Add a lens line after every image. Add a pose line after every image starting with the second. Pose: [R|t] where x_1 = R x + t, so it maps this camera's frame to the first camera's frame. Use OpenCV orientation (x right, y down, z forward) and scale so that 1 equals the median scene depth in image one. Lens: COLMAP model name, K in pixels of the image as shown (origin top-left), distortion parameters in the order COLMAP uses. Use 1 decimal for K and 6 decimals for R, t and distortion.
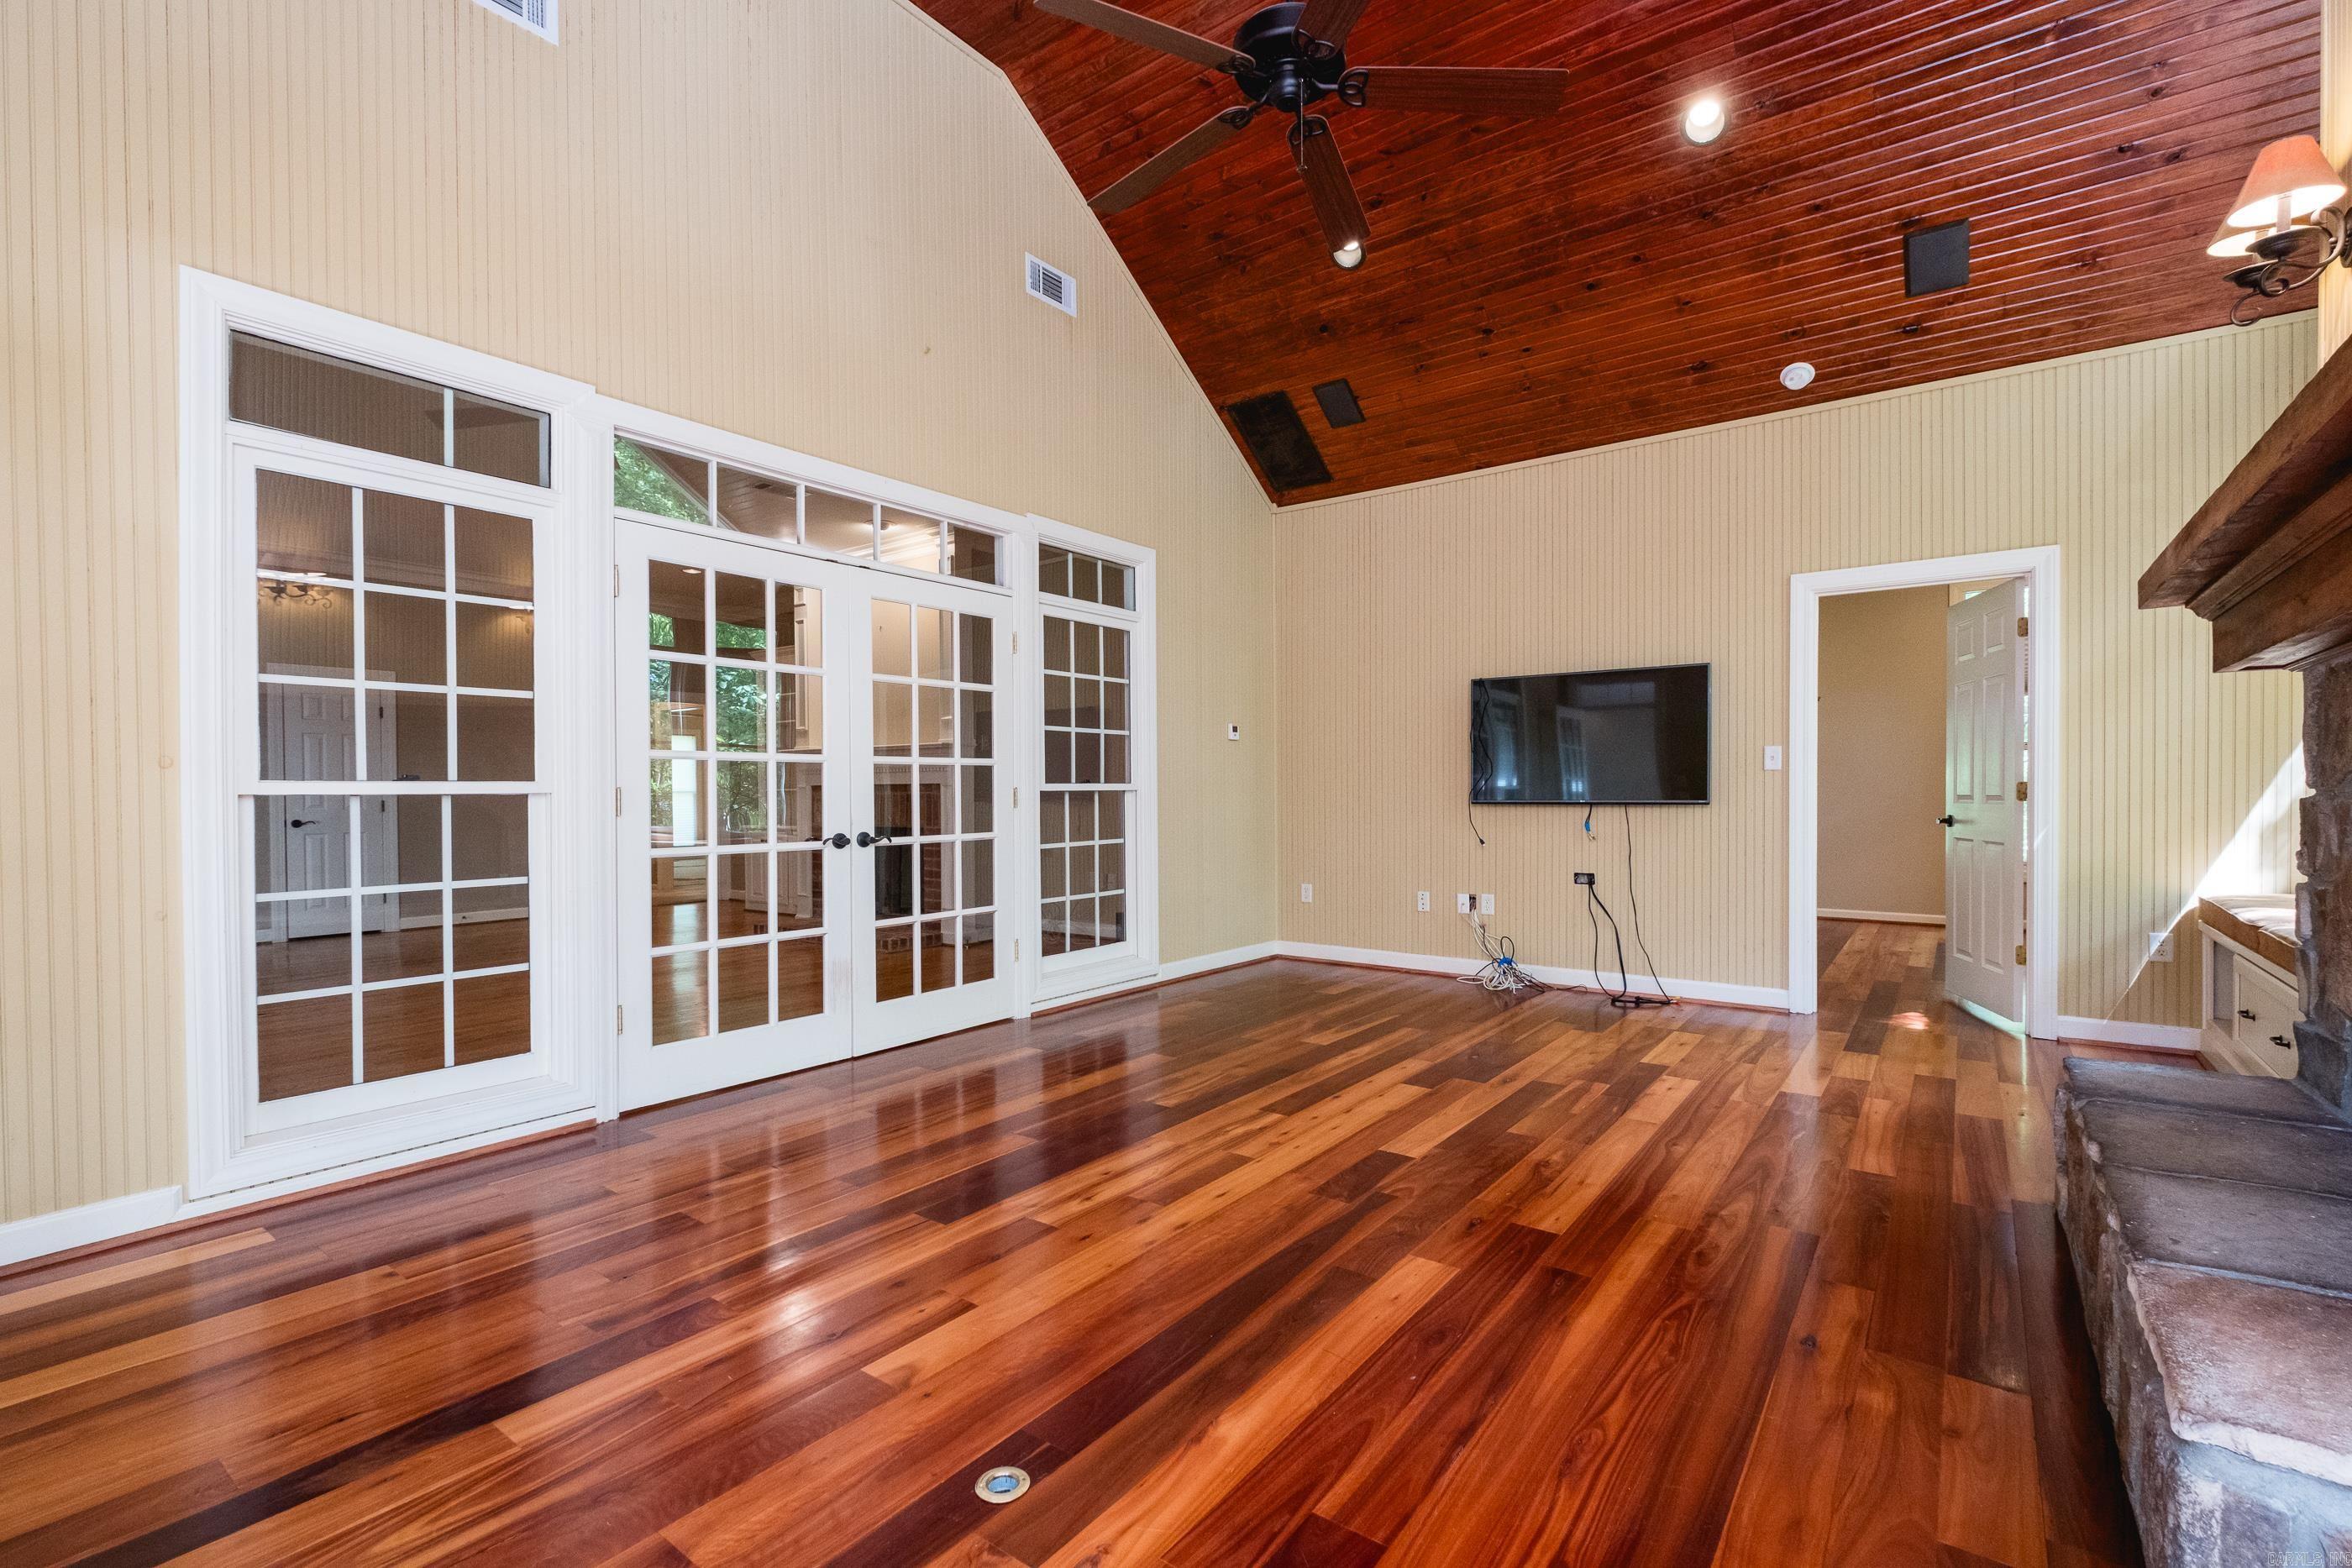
lens RADIAL K [[1034.3, 0, 1194.0], [0, 1034.3, 801.7], [0, 0, 1]] dist [0.007351, -0.003340]
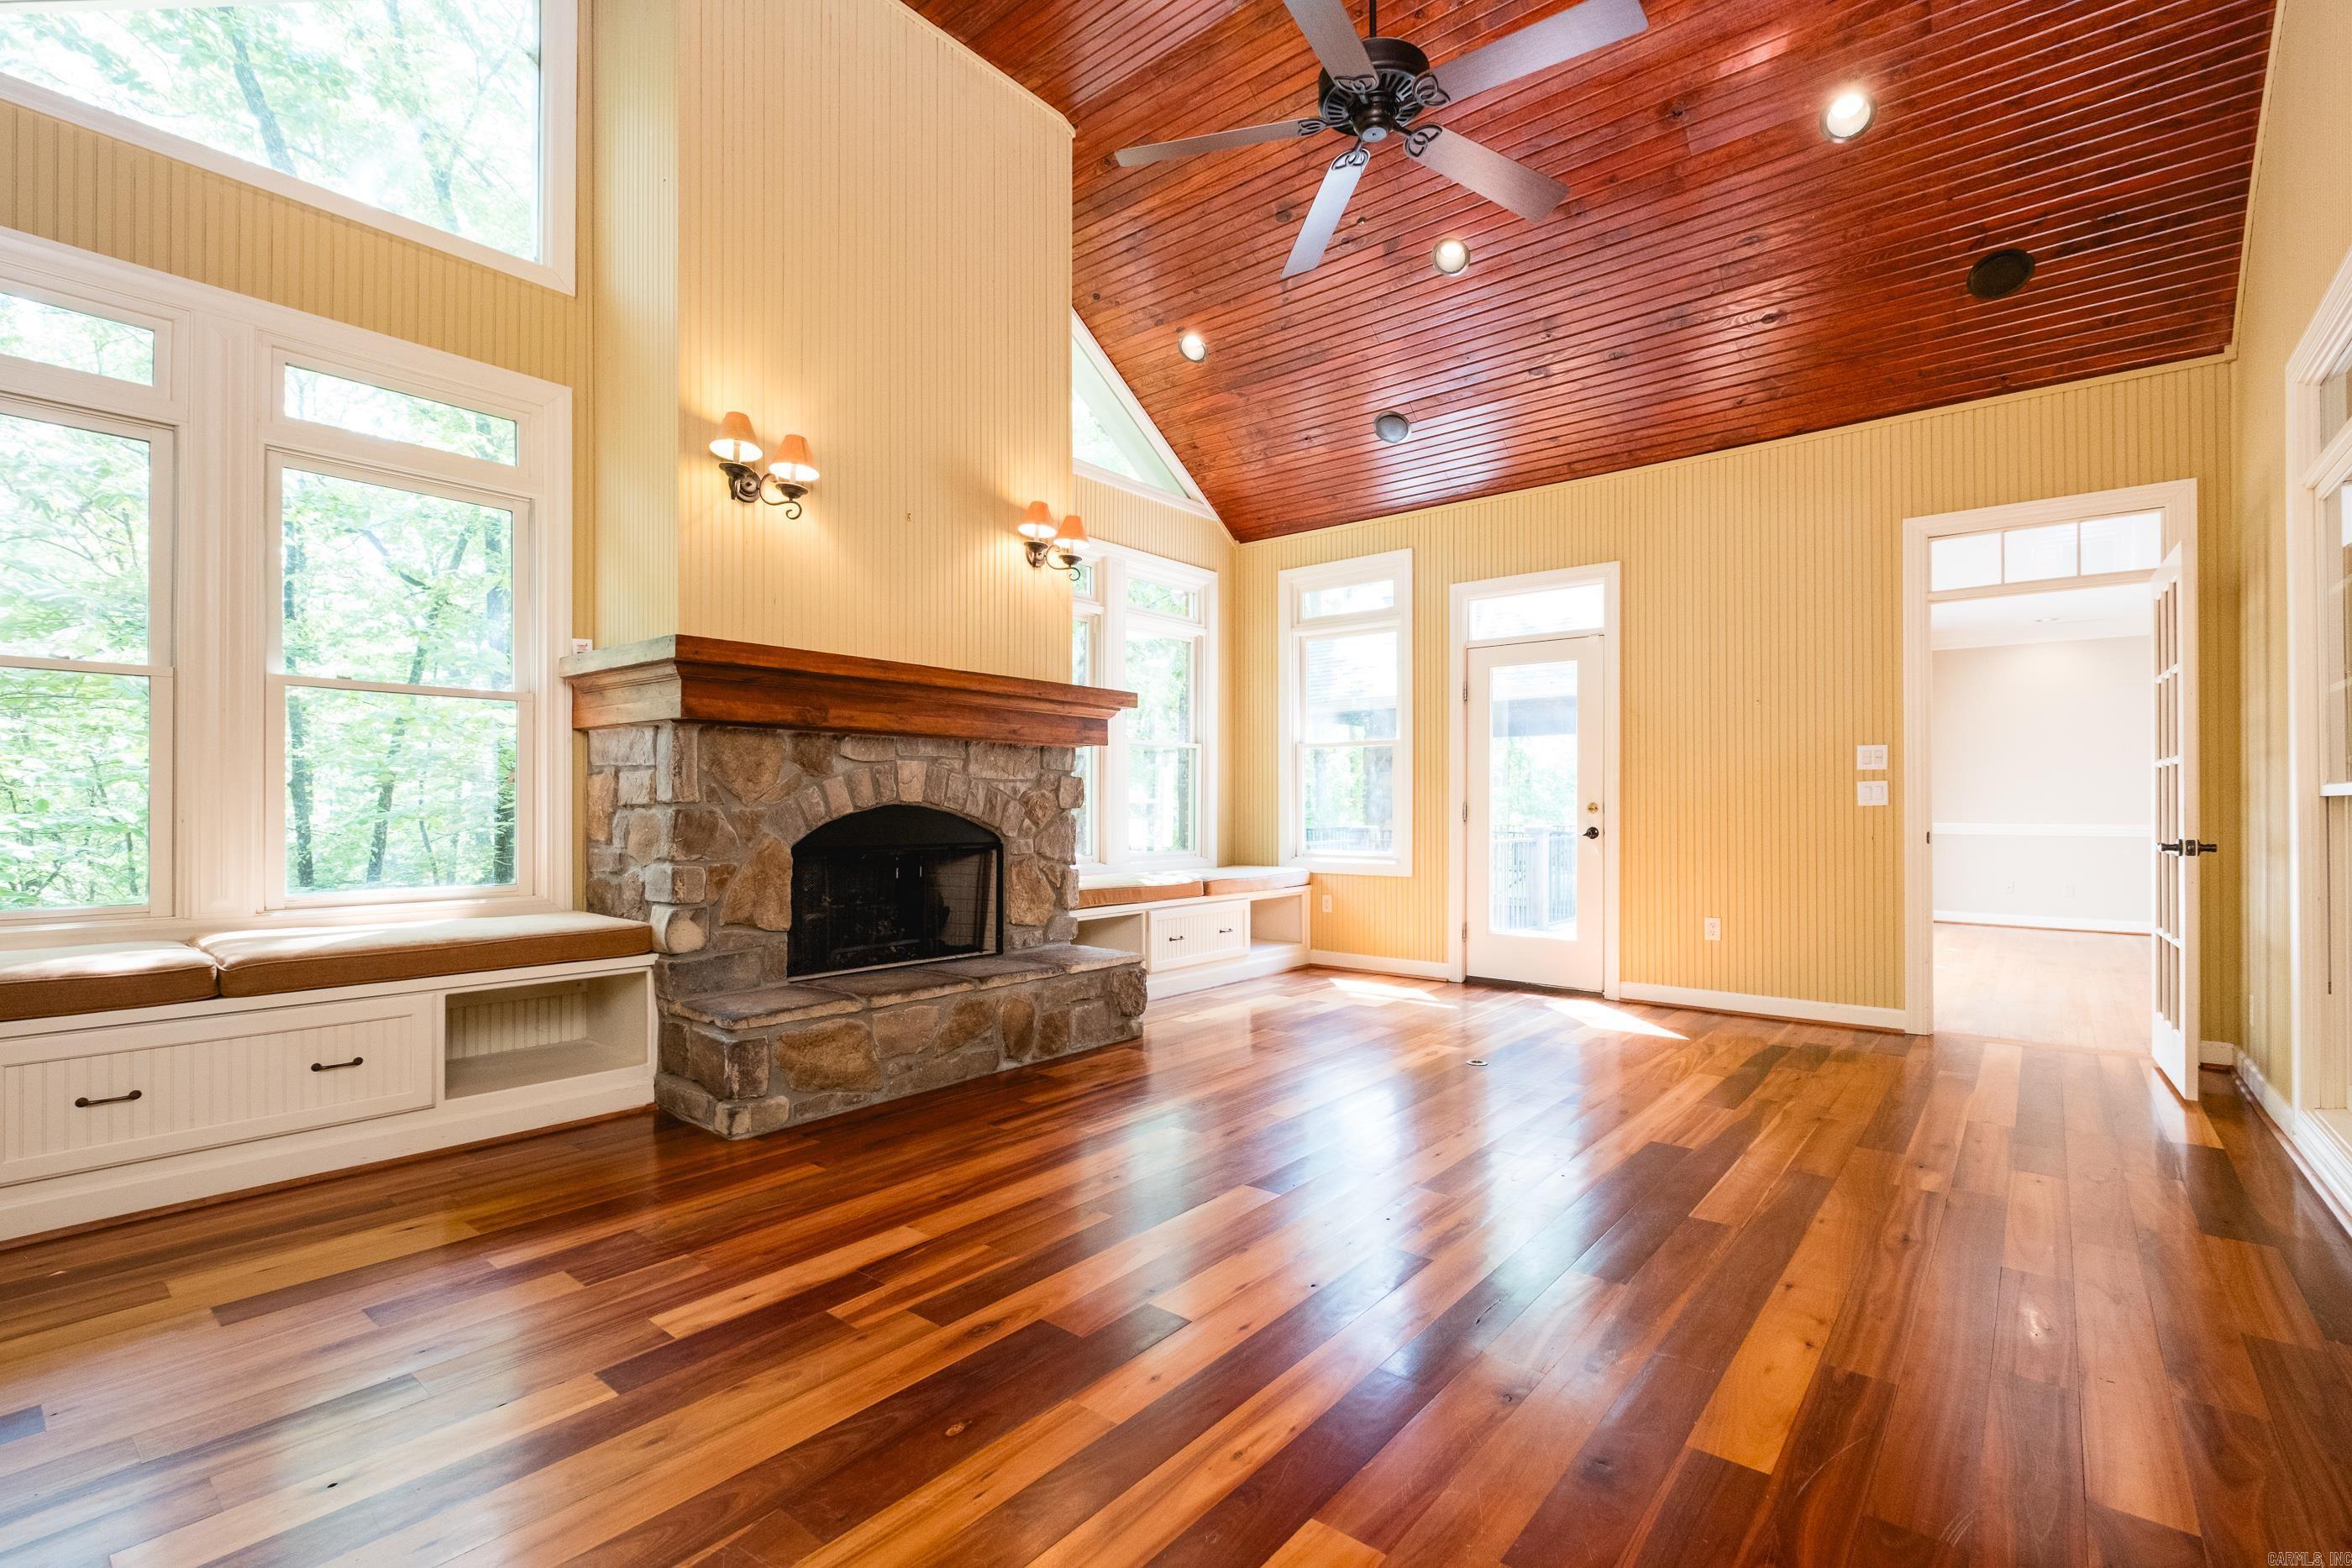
lens RADIAL K [[1034.3, 0, 1177.9], [0, 1034.3, 797.9], [0, 0, 1]] dist [0.007351, -0.003340]
pose [[-0.997894, 0.006557, 0.064533, 0.150433], [0.006619, 0.999978, 0.000751, -0.008858], [-0.064527, 0.001177, -0.997915, 1.387593]]
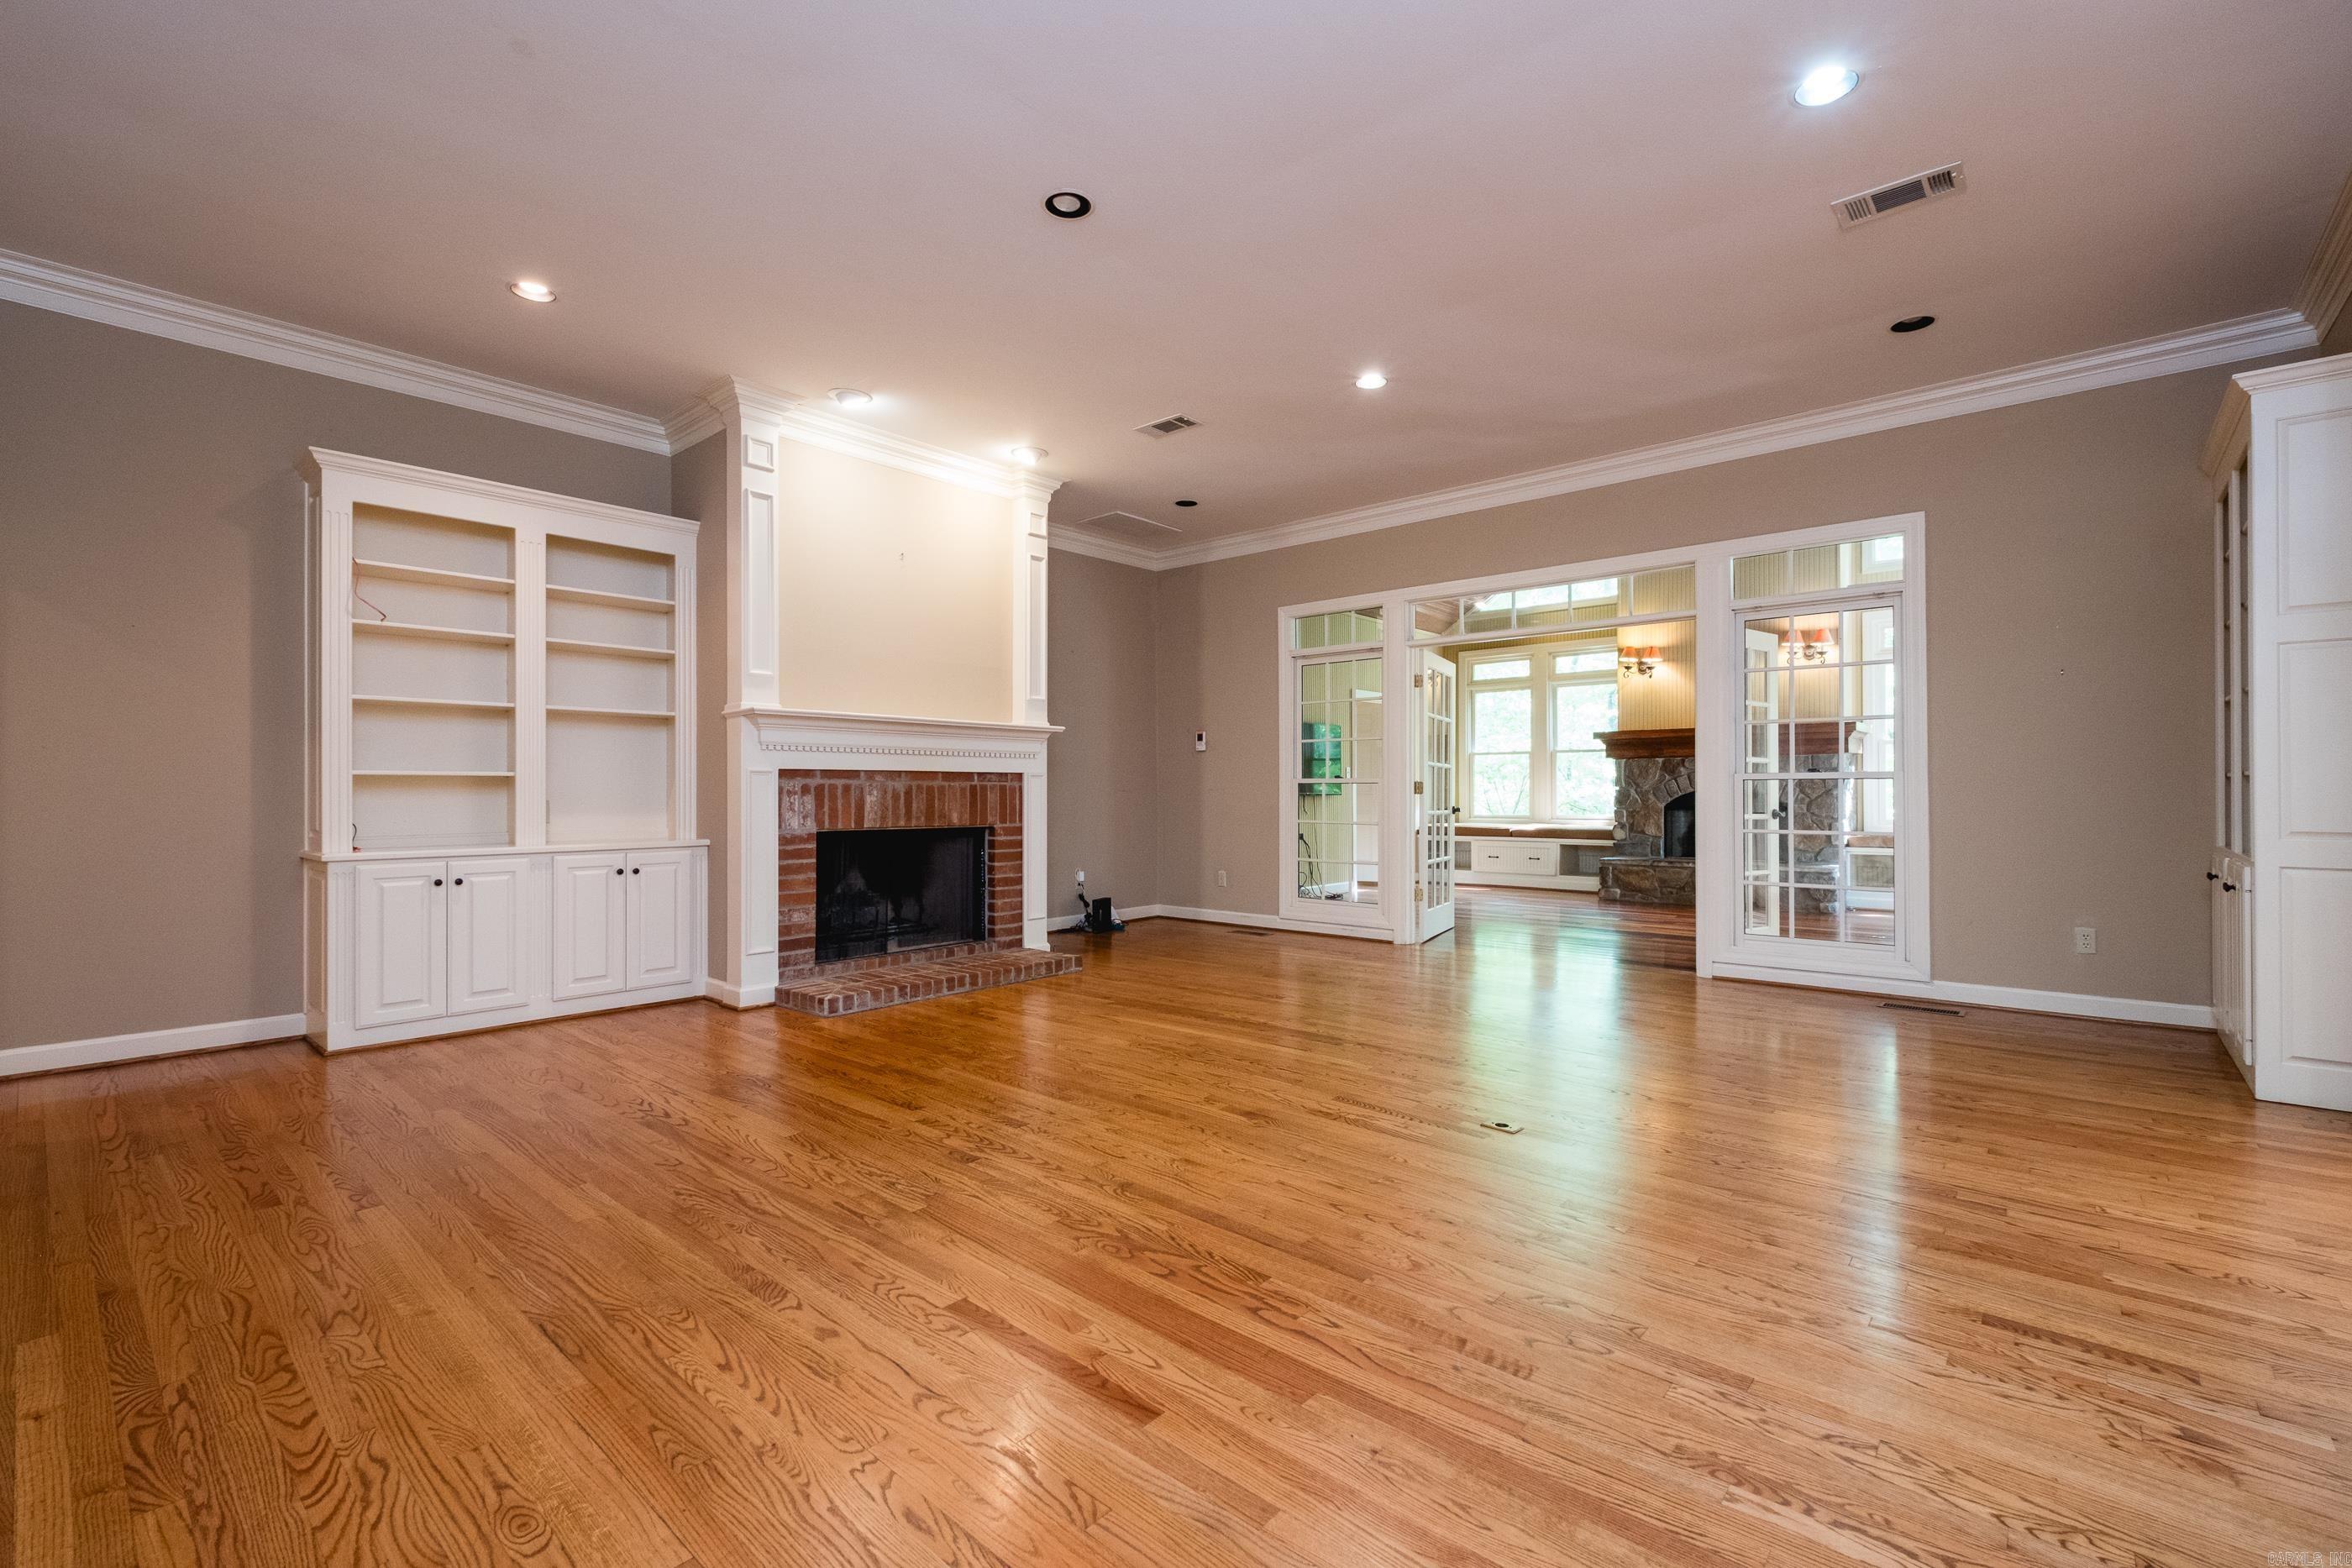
lens RADIAL K [[1034.3, 0, 1175.4], [0, 1034.3, 788.7], [0, 0, 1]] dist [0.007351, -0.003340]
pose [[0.087669, 0.009100, 0.996108, -1.885486], [0.006024, 0.999935, -0.009665, 0.015043], [-0.996131, 0.006848, 0.087609, 1.381482]]
